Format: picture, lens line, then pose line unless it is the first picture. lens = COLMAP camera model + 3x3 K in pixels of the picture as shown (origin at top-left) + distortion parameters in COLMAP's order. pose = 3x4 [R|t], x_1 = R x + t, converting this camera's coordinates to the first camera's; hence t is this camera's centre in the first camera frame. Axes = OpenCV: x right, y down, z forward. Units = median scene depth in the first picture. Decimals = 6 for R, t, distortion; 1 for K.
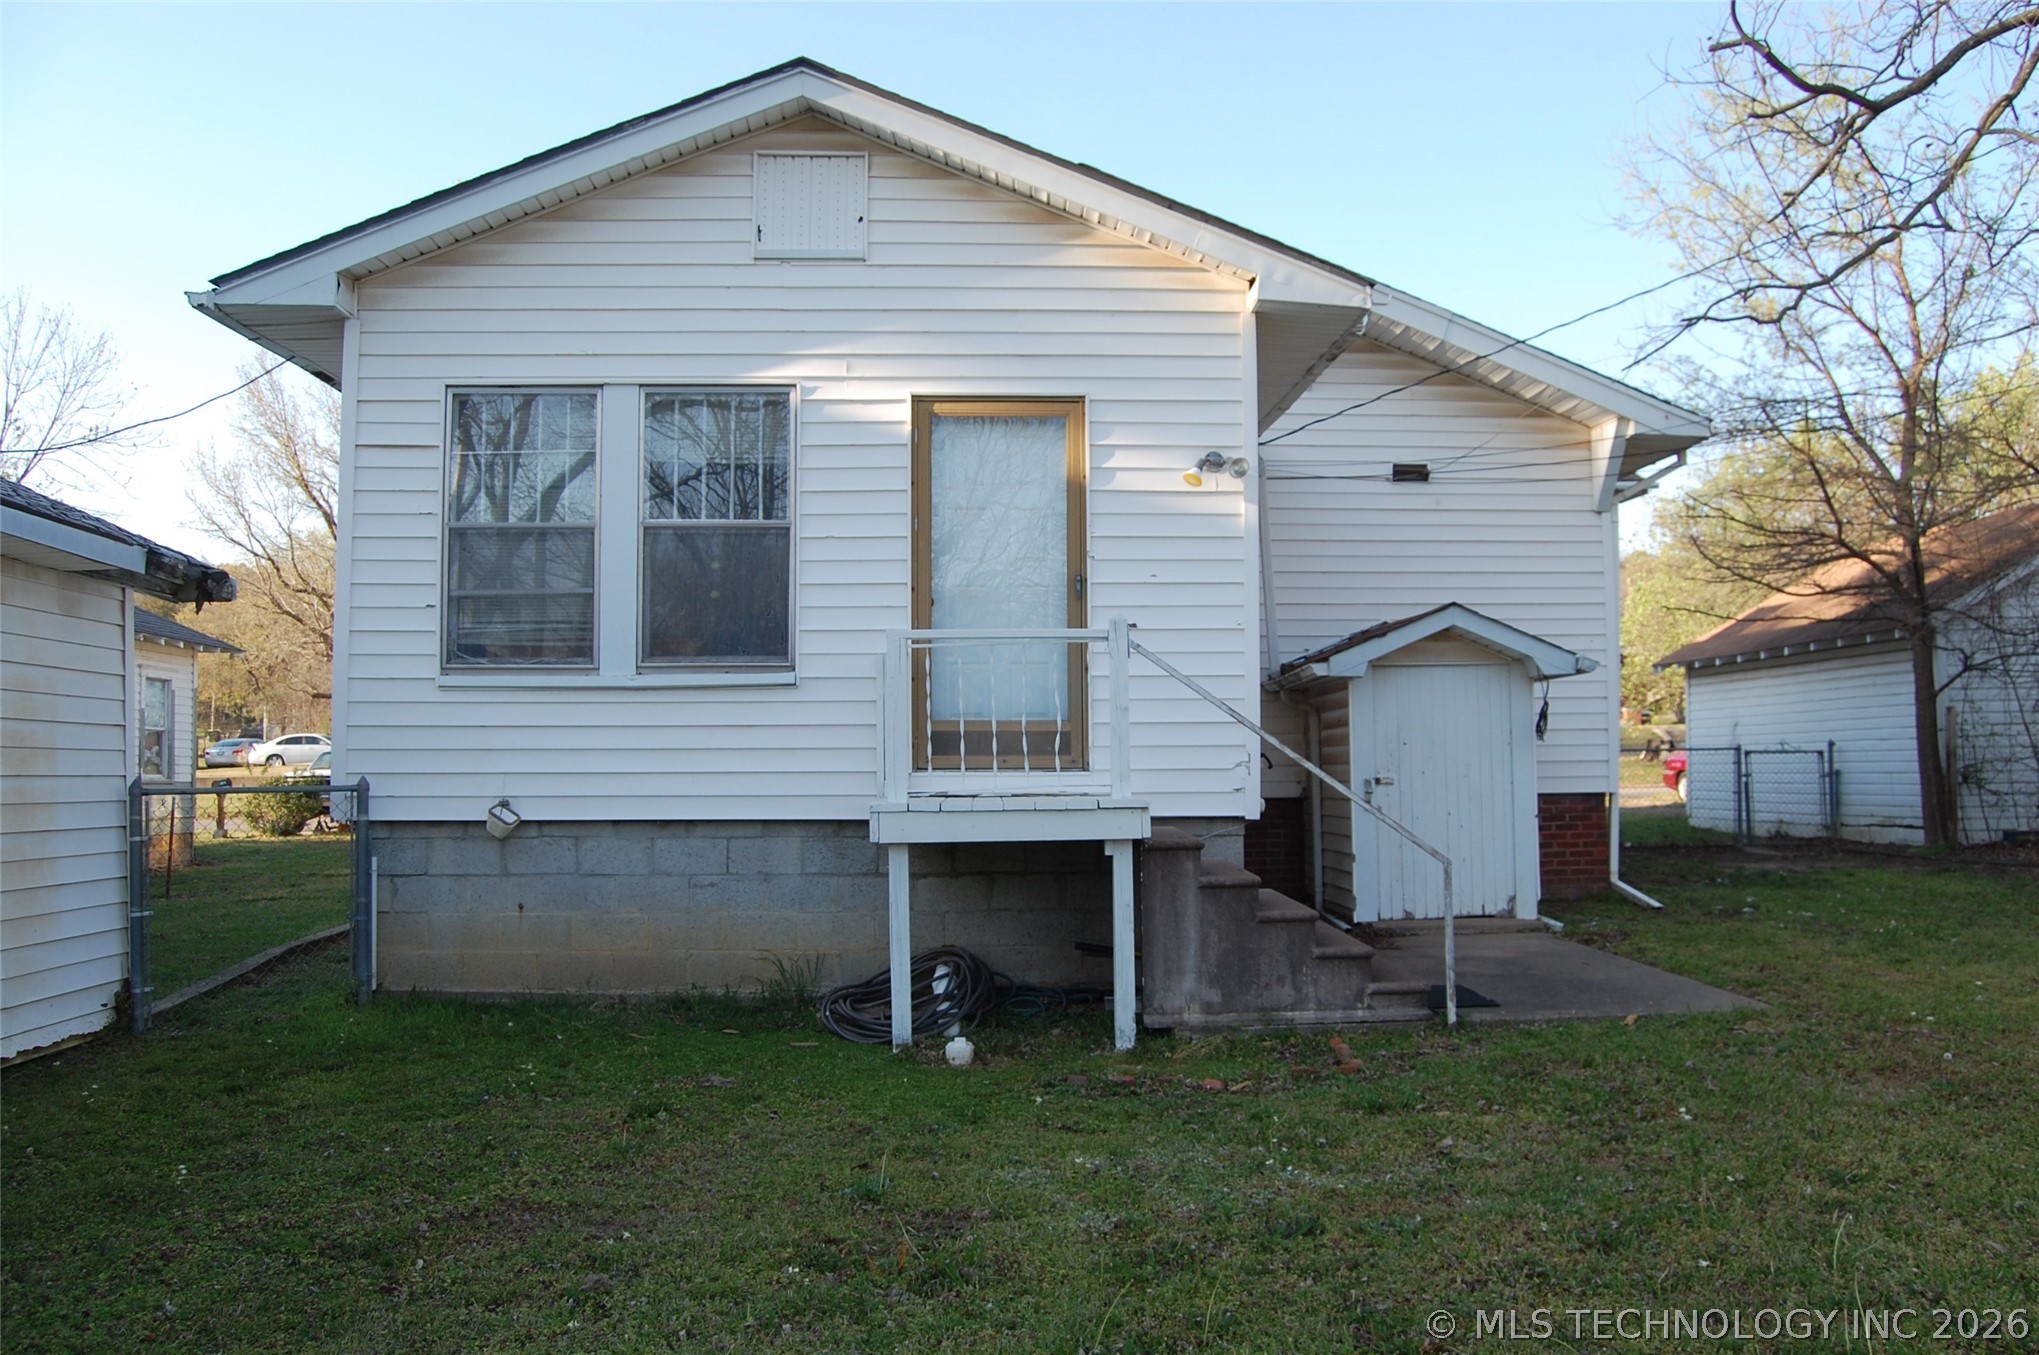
lens RADIAL K [[1609.4, 0, 1034.2], [0, 1609.4, 674.2], [0, 0, 1]] dist [-0.093375, 0.037453]
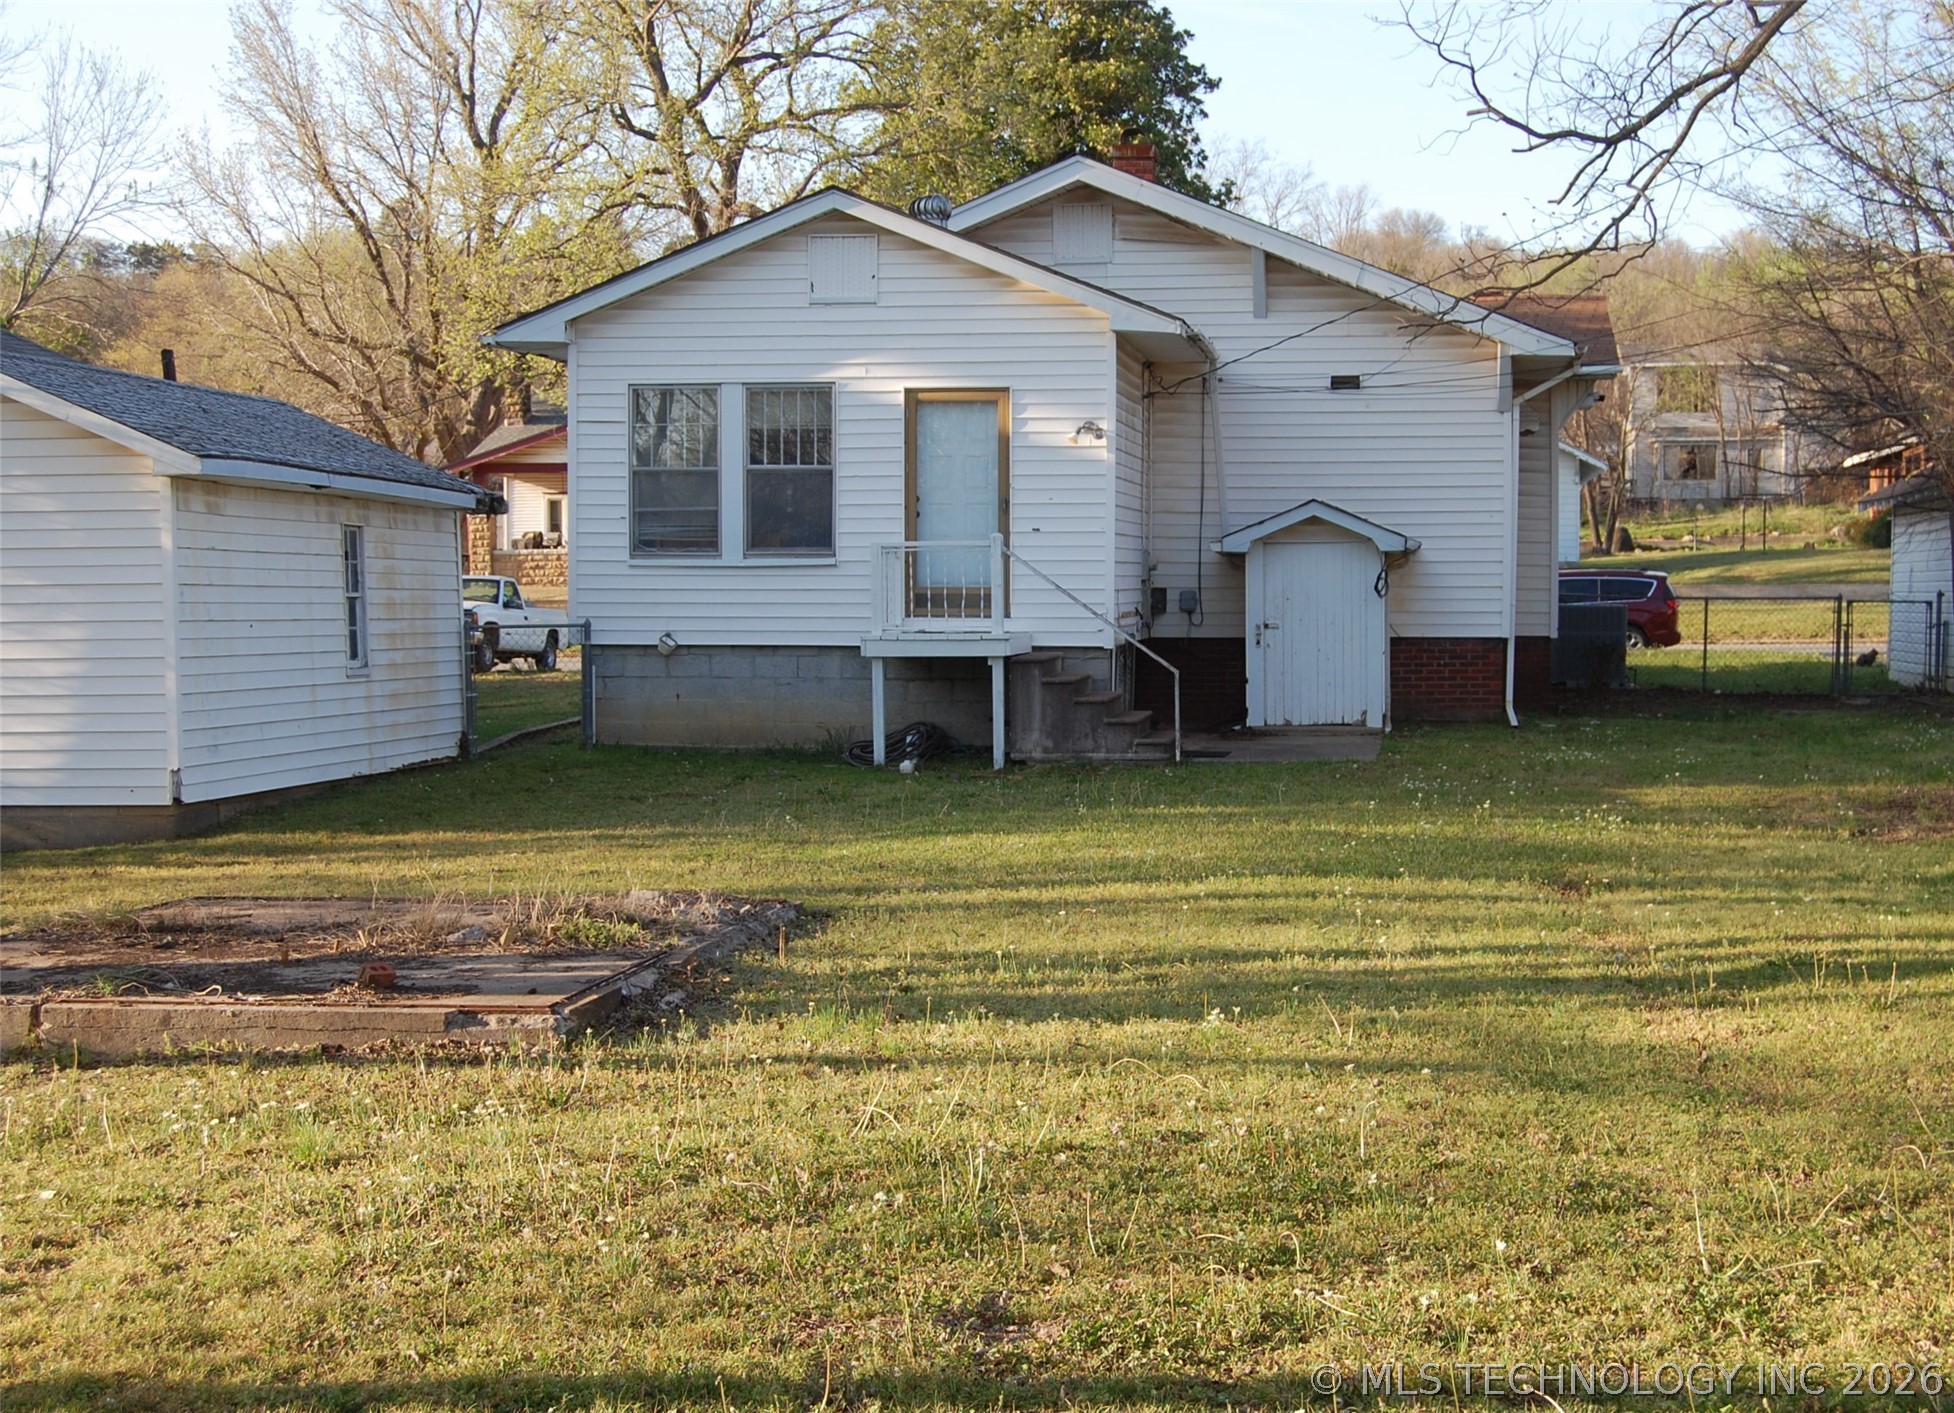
lens RADIAL K [[2878.4, 0, 974.4], [0, 2878.4, 708.6], [0, 0, 1]] dist [-0.004567, 0.000000]
pose [[0.981299, 0.014951, -0.191906, 0.563949], [0.004042, 0.995158, 0.098200, -0.137015], [0.192445, -0.097139, 0.976488, -1.893371]]
